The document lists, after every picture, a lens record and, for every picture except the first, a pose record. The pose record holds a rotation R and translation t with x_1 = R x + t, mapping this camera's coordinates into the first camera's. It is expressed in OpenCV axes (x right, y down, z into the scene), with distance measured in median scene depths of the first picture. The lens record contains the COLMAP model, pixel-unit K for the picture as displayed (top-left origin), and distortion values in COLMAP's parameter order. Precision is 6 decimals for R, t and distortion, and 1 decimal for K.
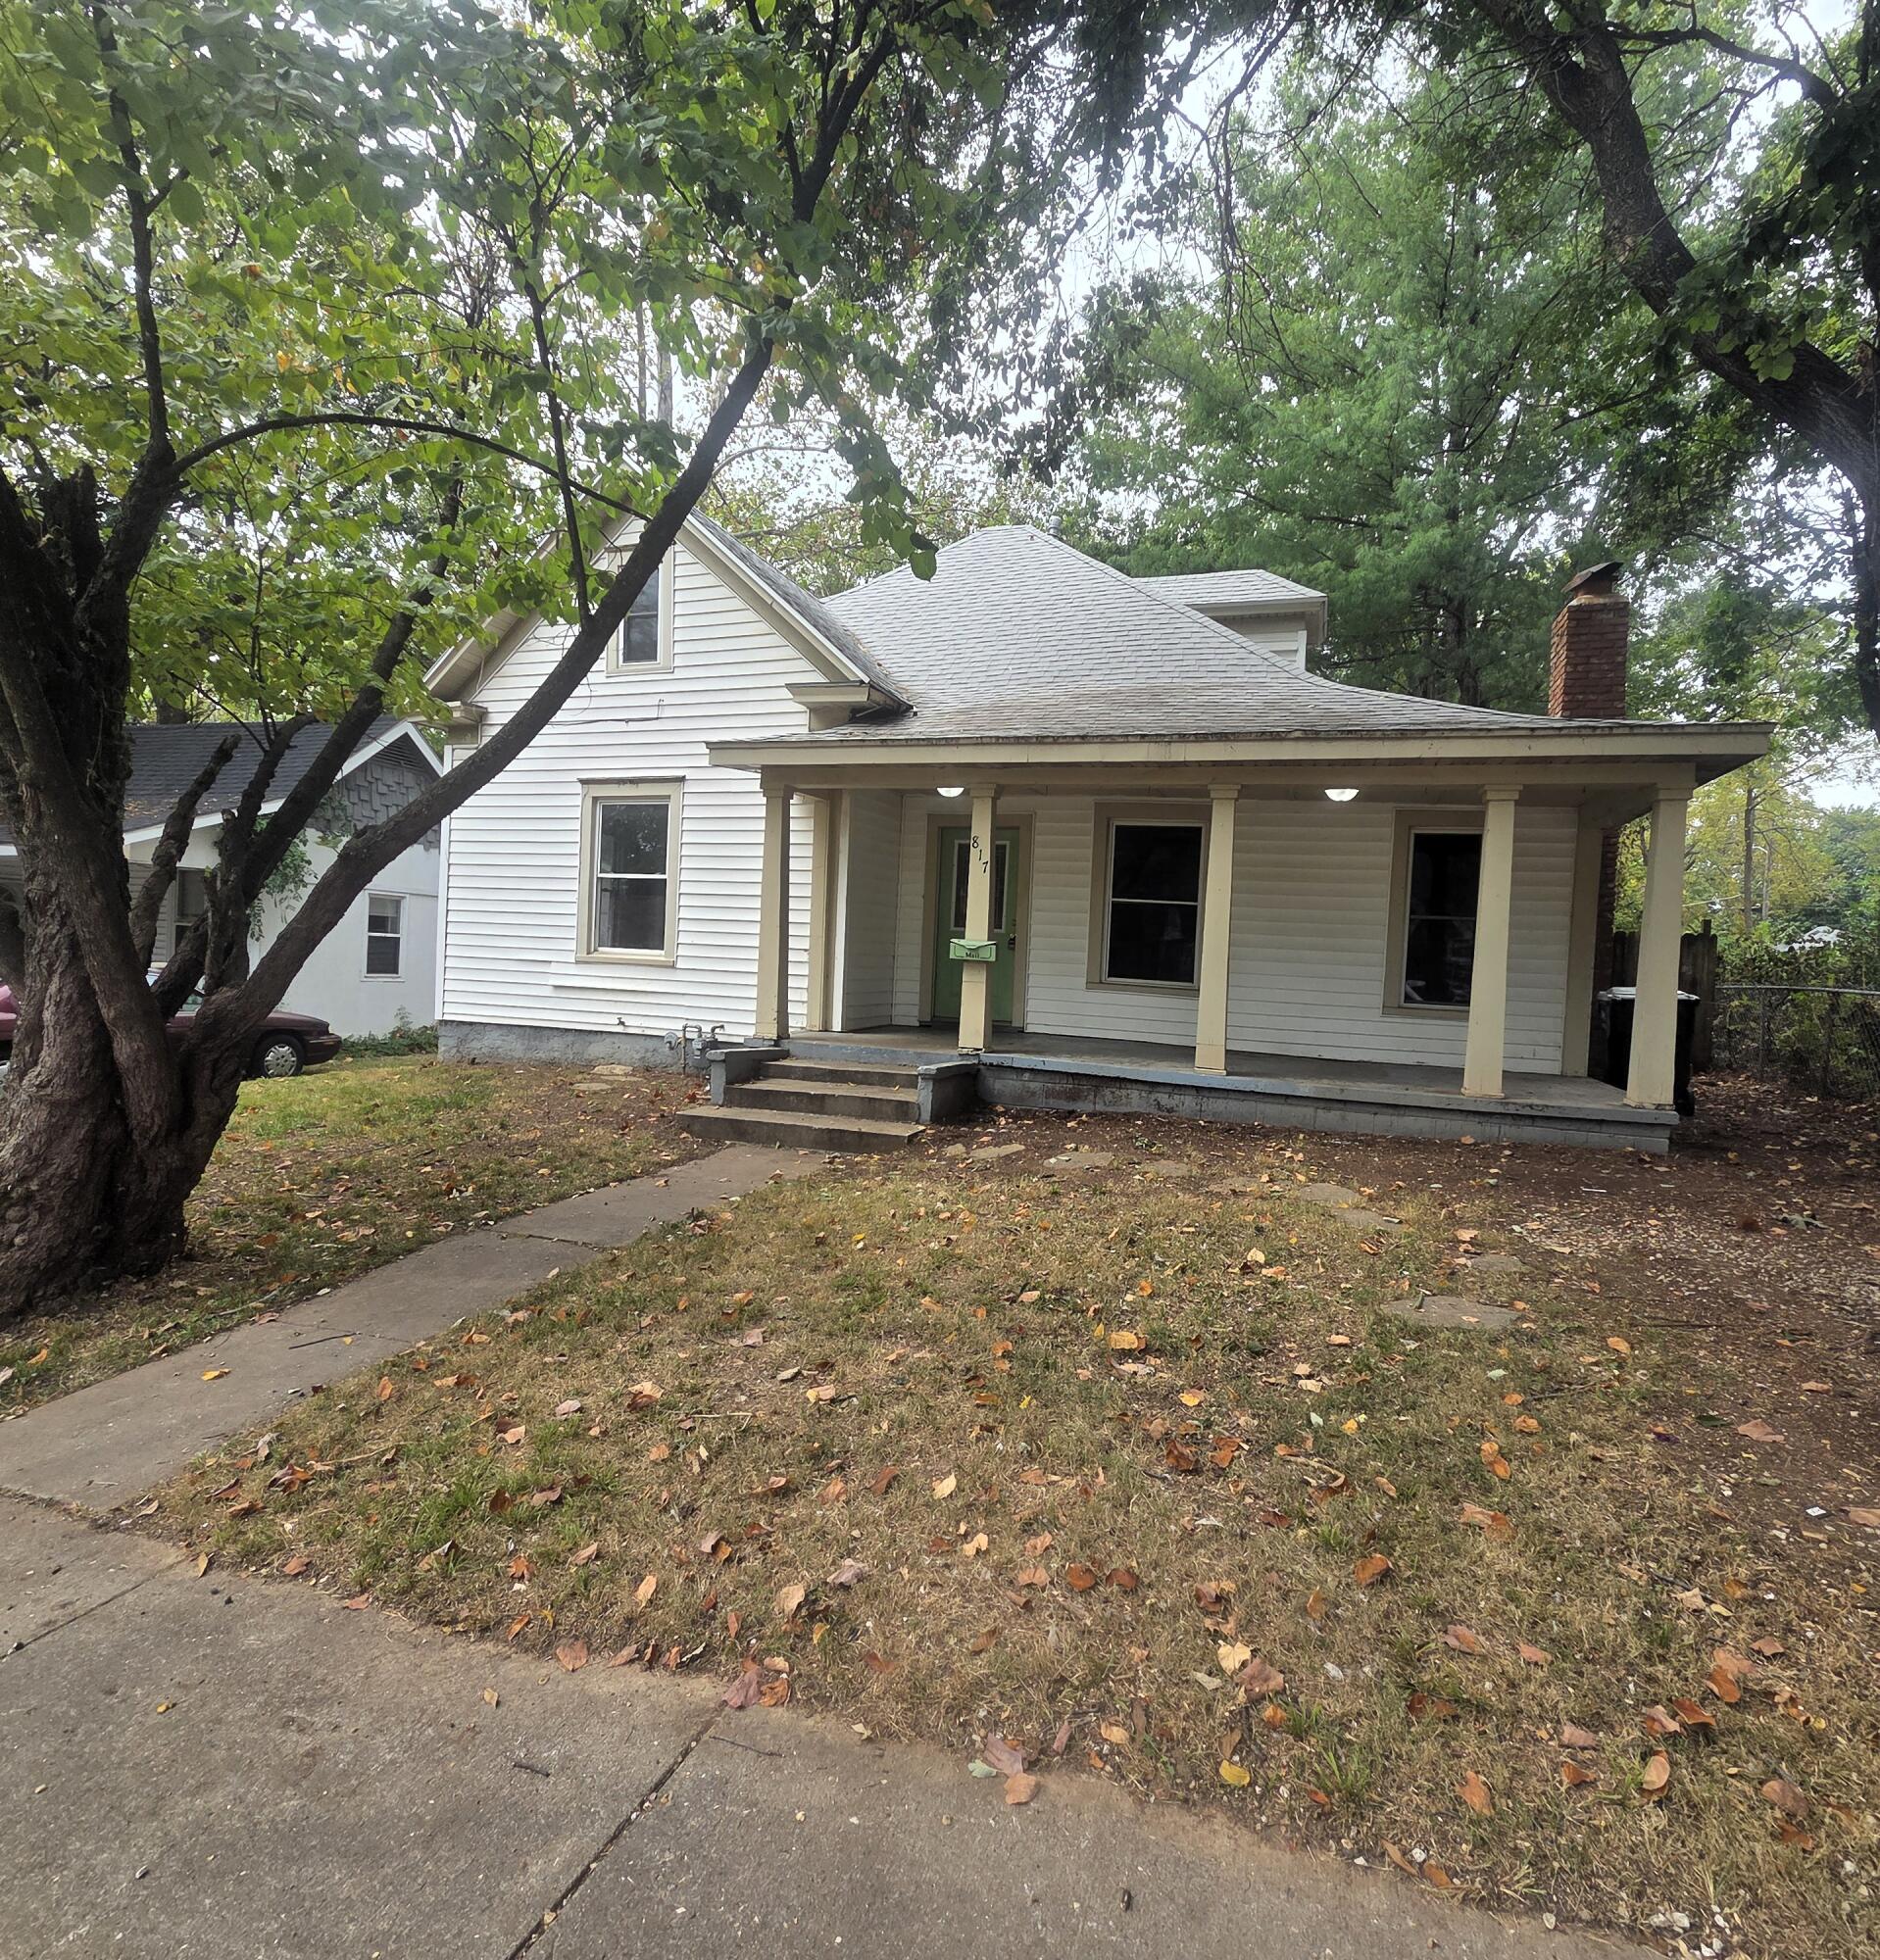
lens RADIAL K [[1025.9, 0, 940.0], [0, 1025.9, 980.0], [0, 0, 1]] dist [0.002128, 0.000183]
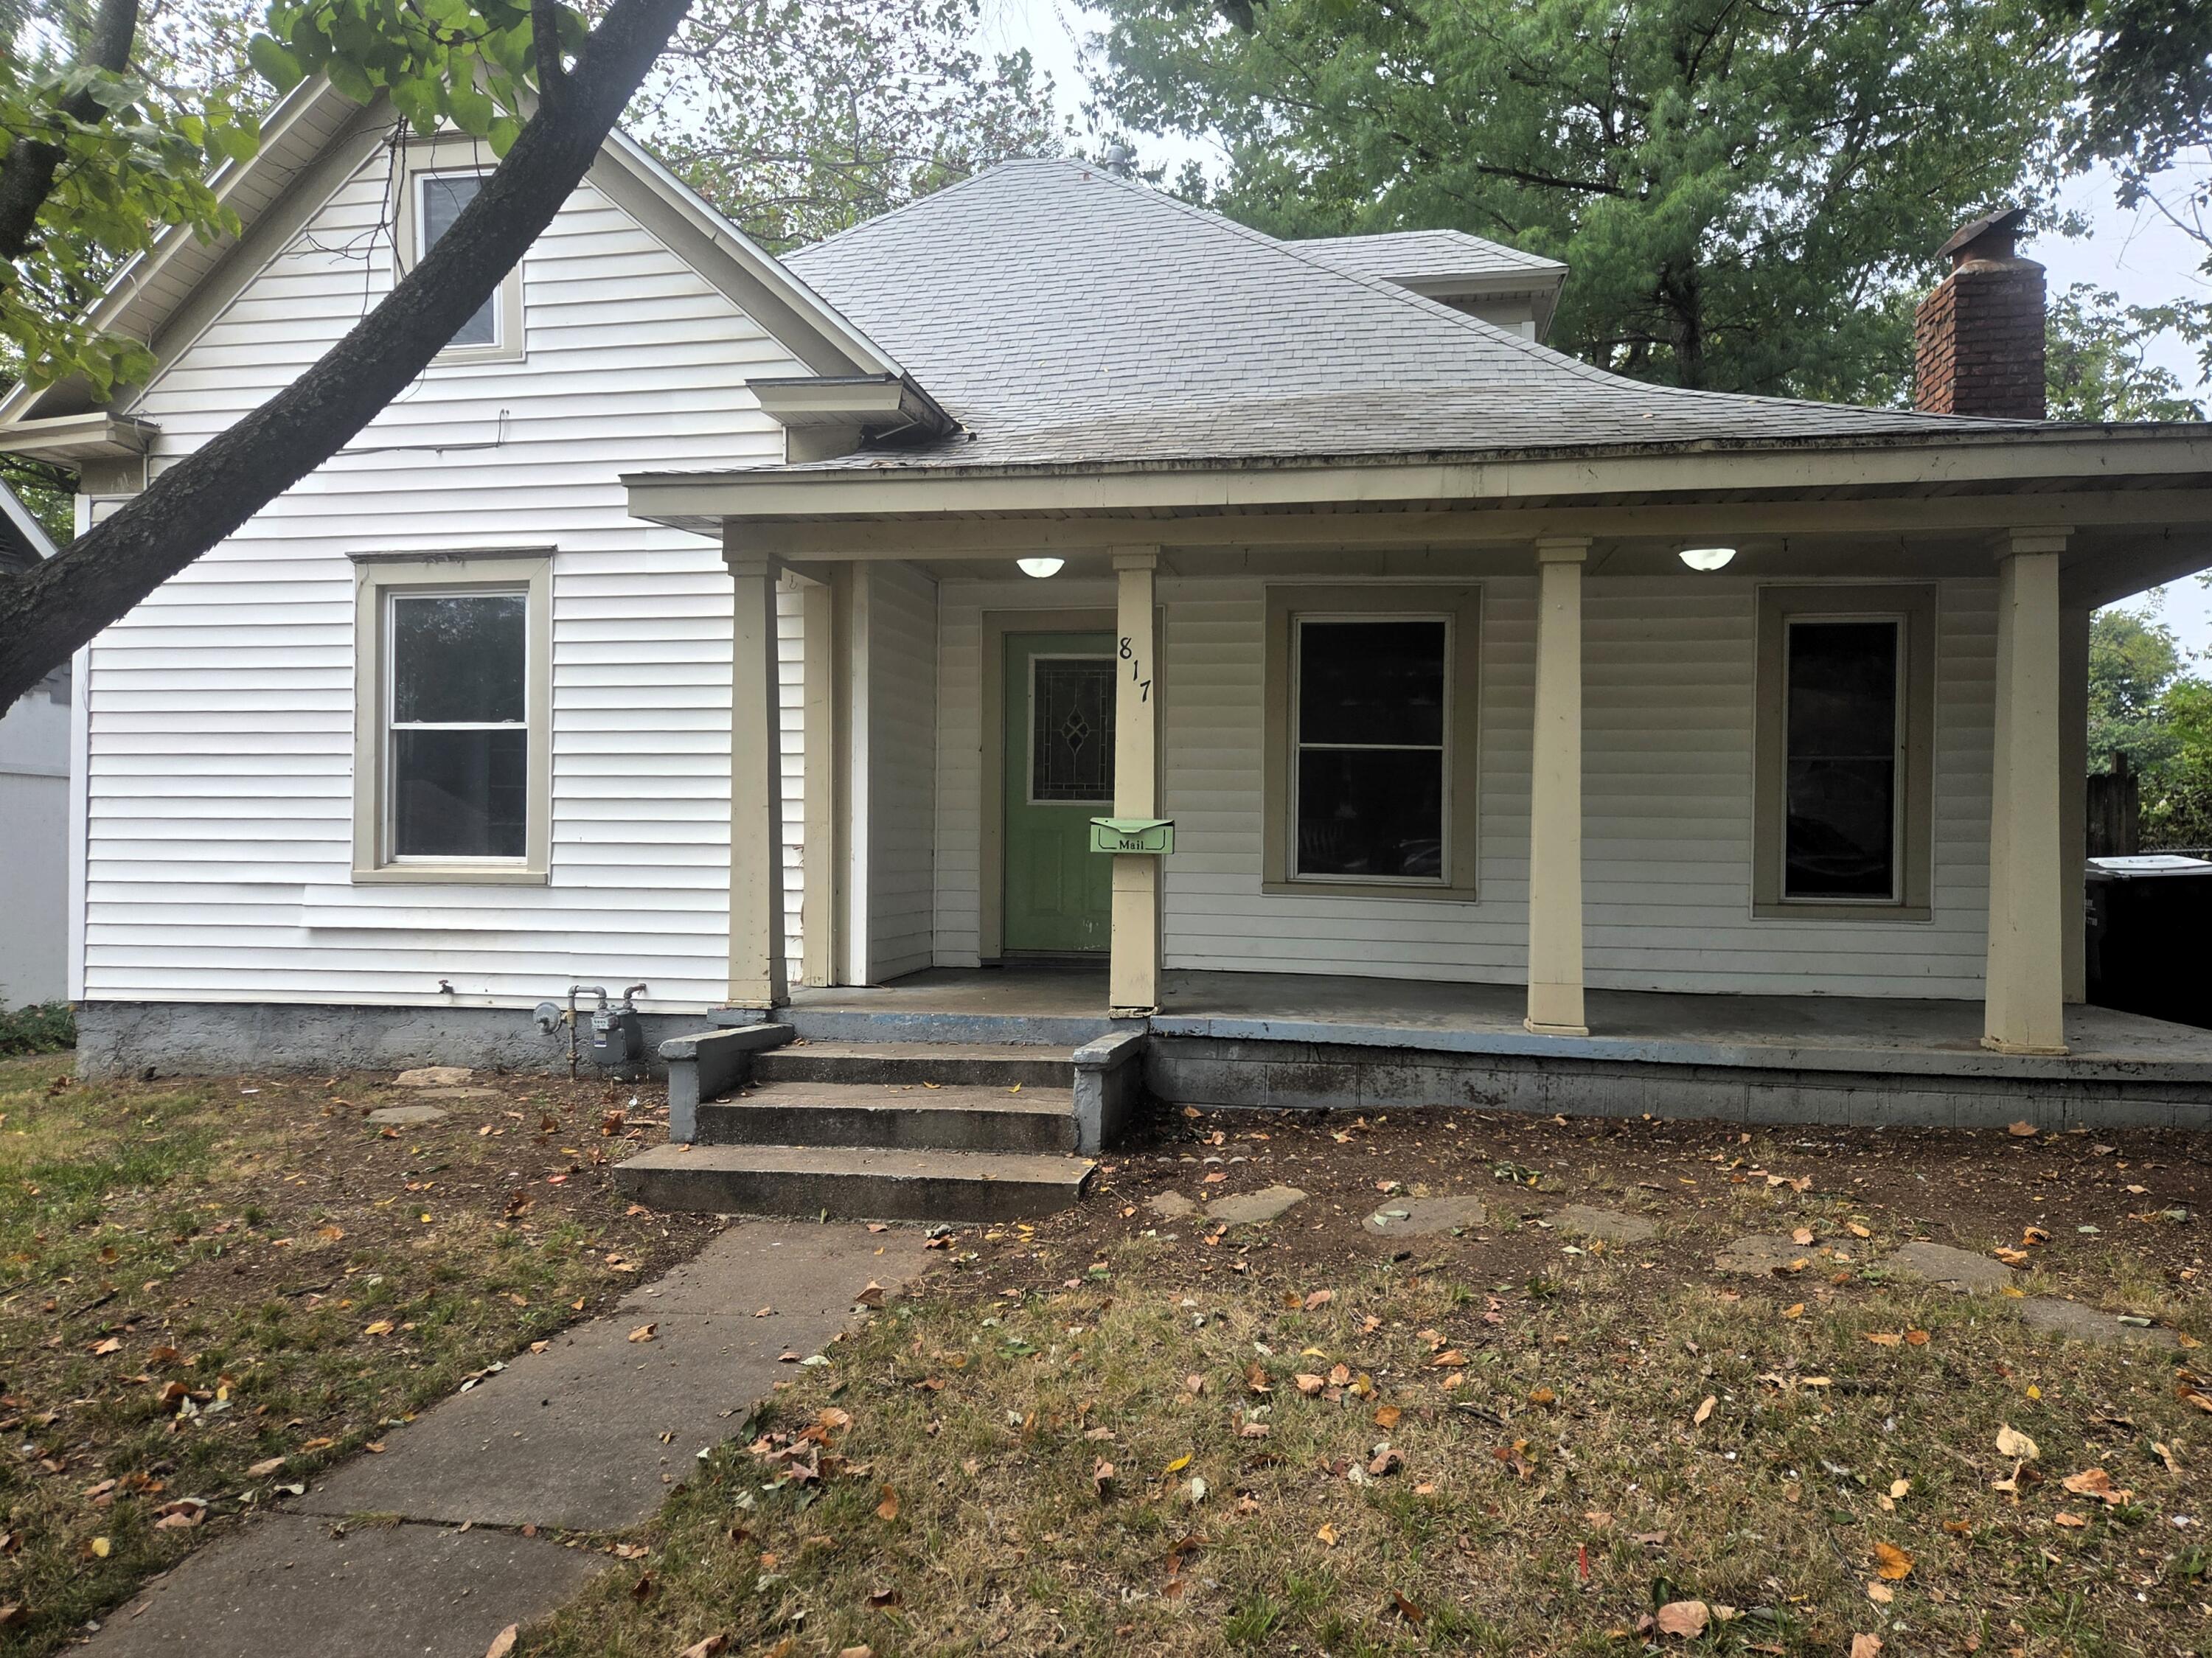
lens RADIAL K [[1513.5, 0, 1105.9], [0, 1513.5, 844.3], [0, 0, 1]] dist [0.078239, -0.065214]
pose [[0.987916, -0.036839, 0.150551, -0.094753], [0.040272, 0.998992, -0.019815, -0.007236], [-0.149670, 0.025638, 0.988404, 0.146022]]
